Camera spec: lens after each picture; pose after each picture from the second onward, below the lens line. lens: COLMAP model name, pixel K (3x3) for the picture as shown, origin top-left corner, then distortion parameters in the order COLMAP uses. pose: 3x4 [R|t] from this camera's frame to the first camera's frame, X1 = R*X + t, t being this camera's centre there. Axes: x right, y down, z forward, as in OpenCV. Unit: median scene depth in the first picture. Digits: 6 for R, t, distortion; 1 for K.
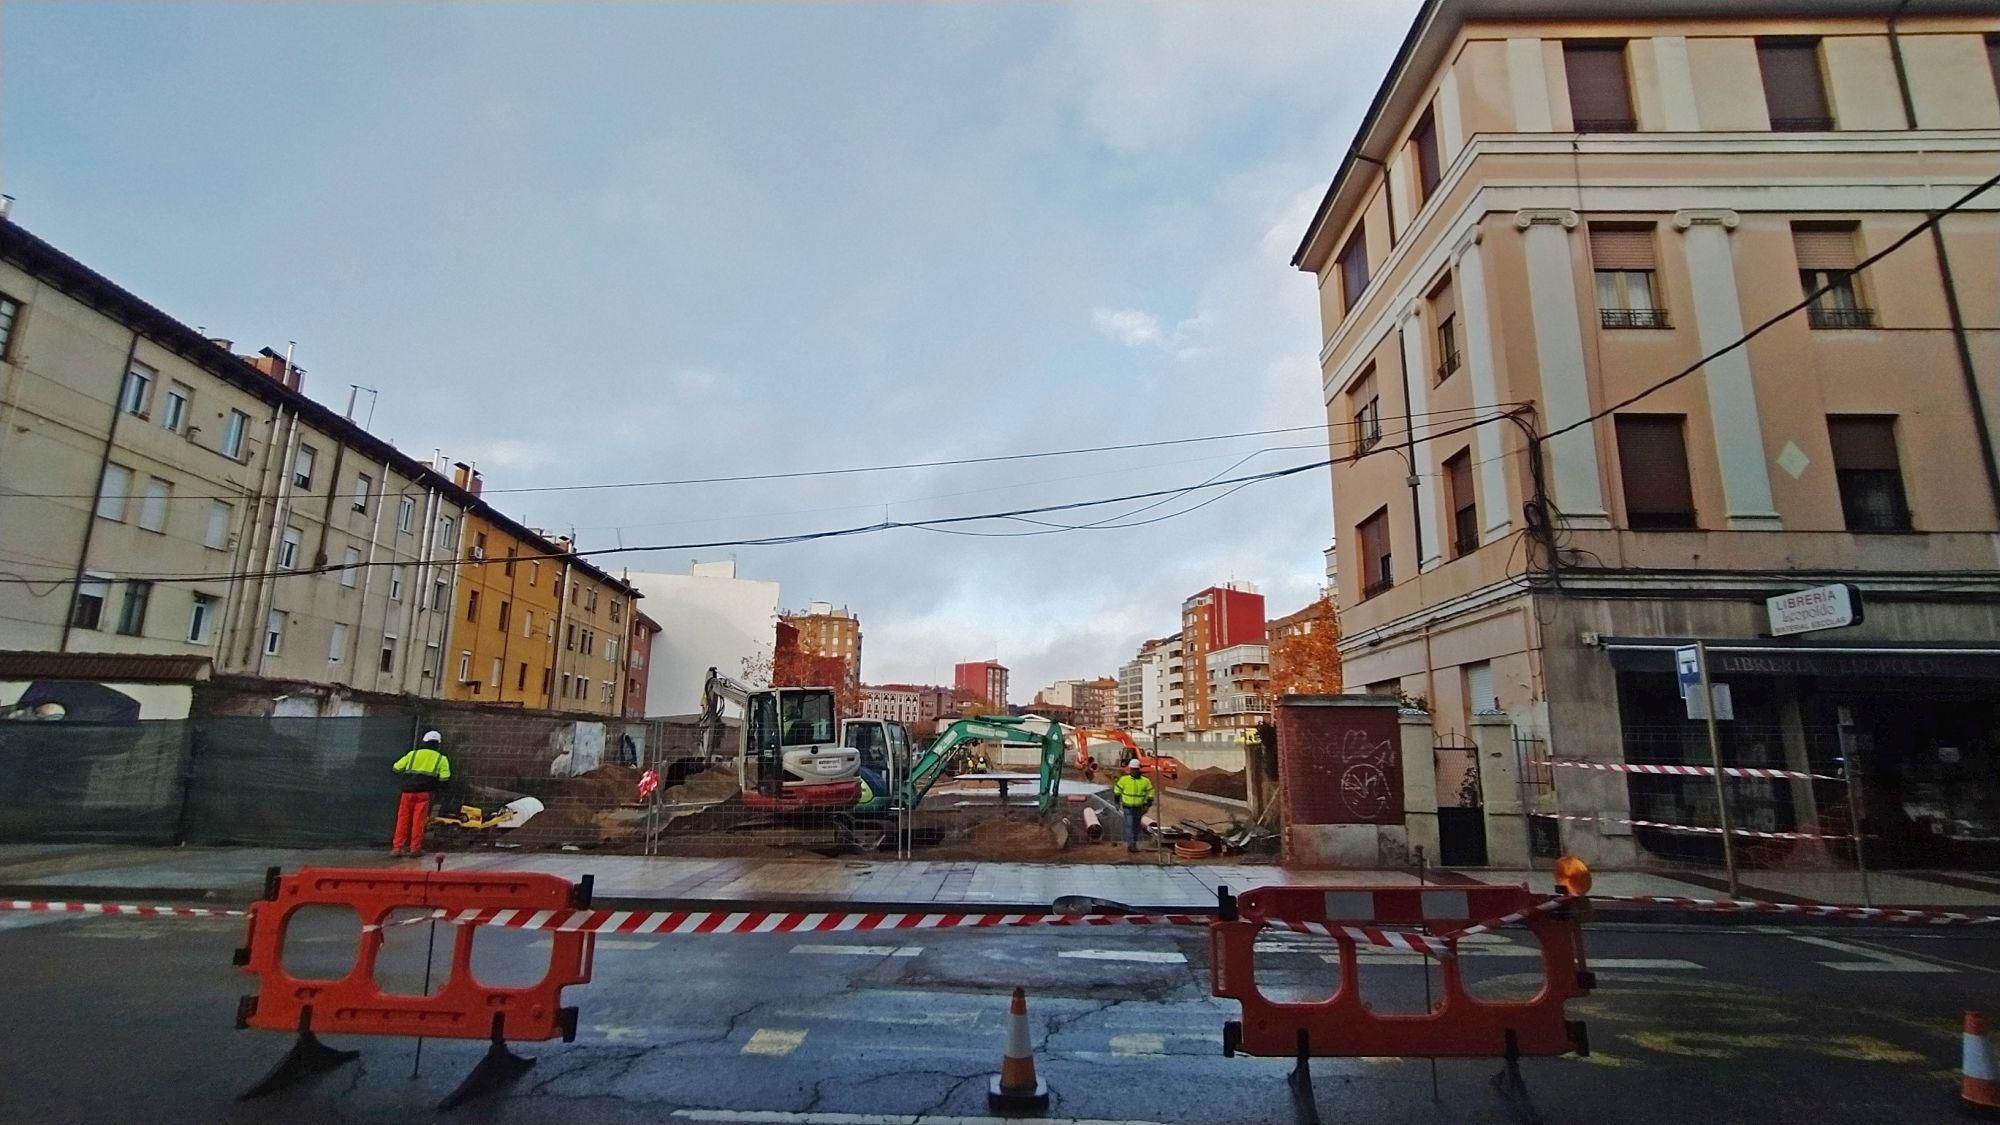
lens RADIAL K [[948.2, 0, 1005.5], [0, 948.2, 549.8], [0, 0, 1]] dist [-0.053408, 0.030886]
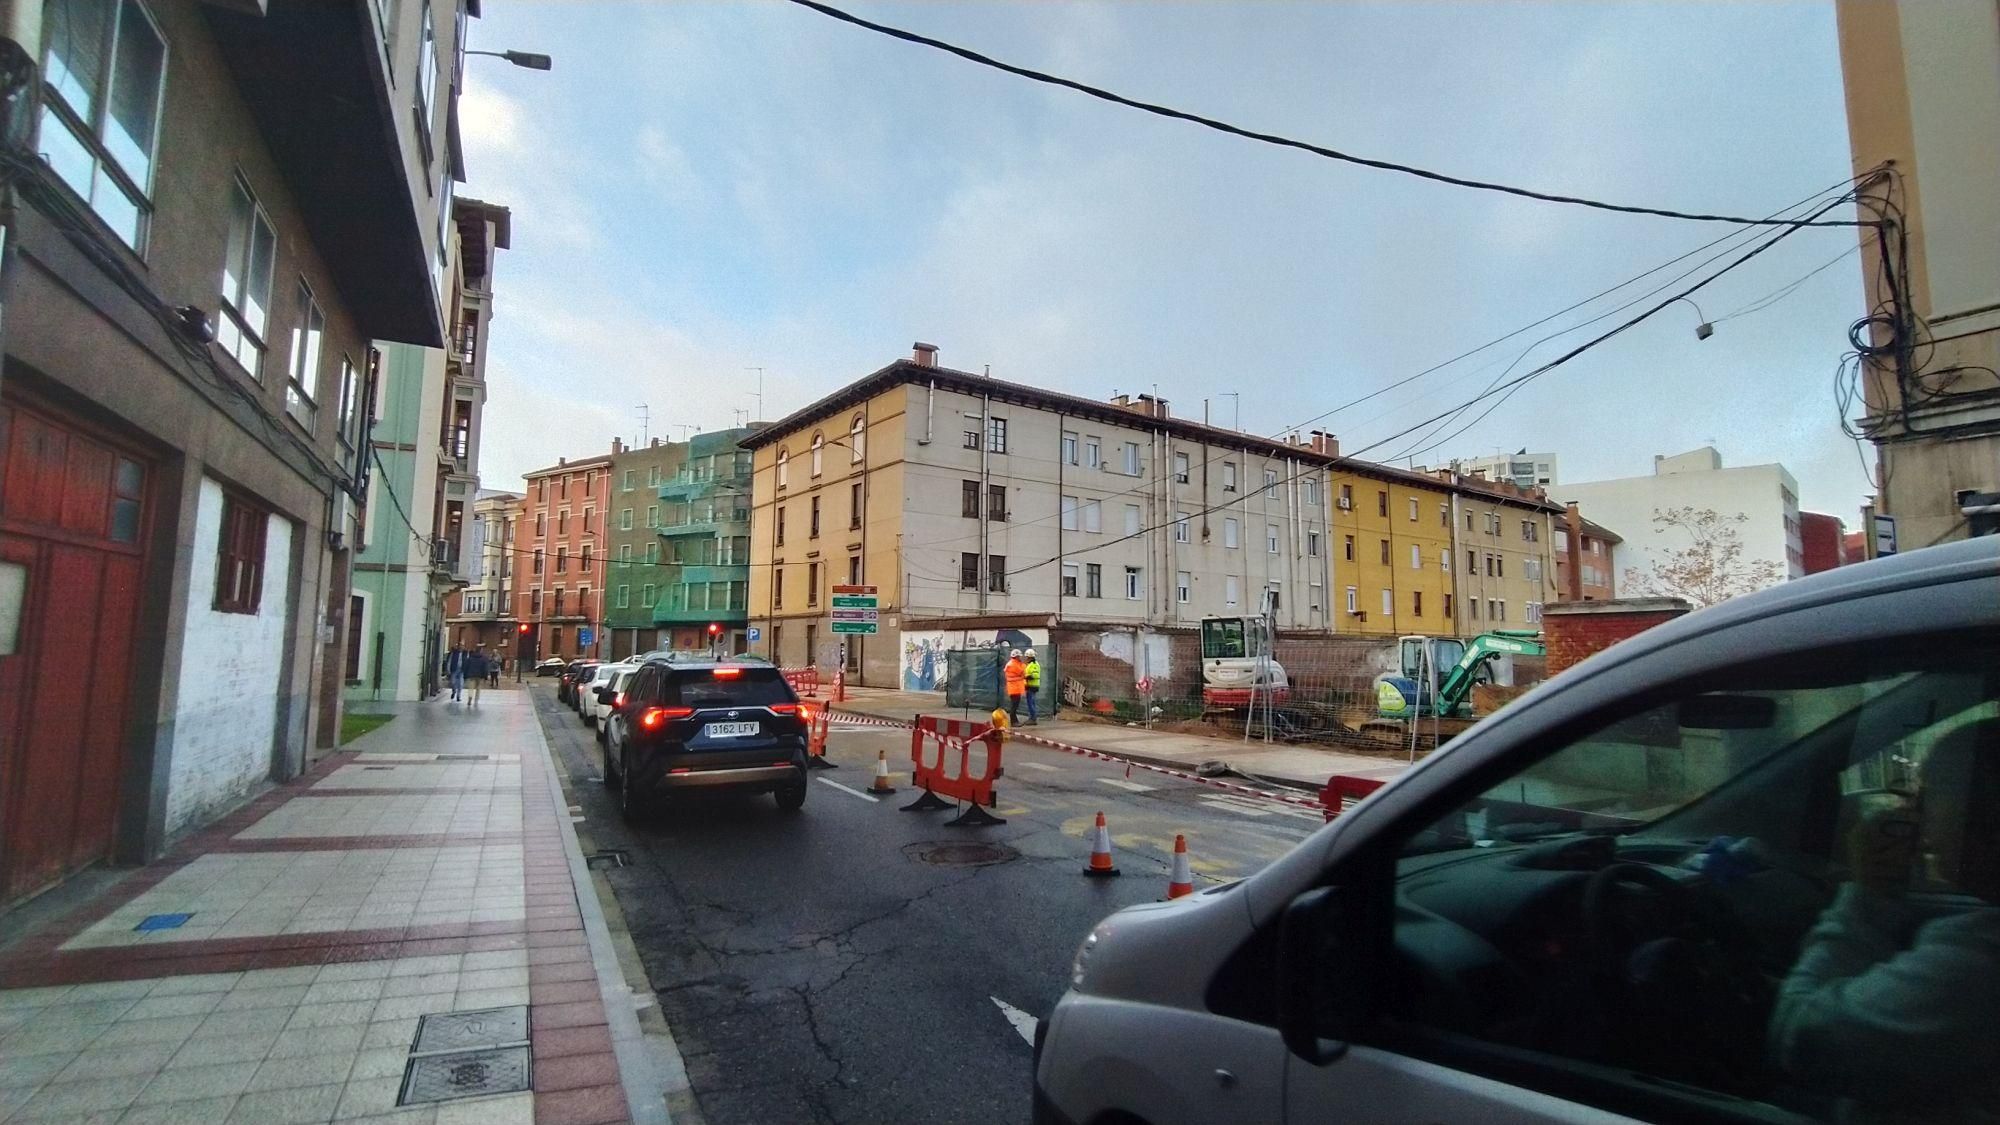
lens RADIAL K [[942.4, 0, 944.6], [0, 942.4, 551.2], [0, 0, 1]] dist [-0.000349, -0.000012]
pose [[0.453794, -0.105234, -0.884871, 0.262681], [0.177736, 0.983739, -0.025843, 0.005520], [0.873201, -0.145546, 0.465119, 0.011412]]
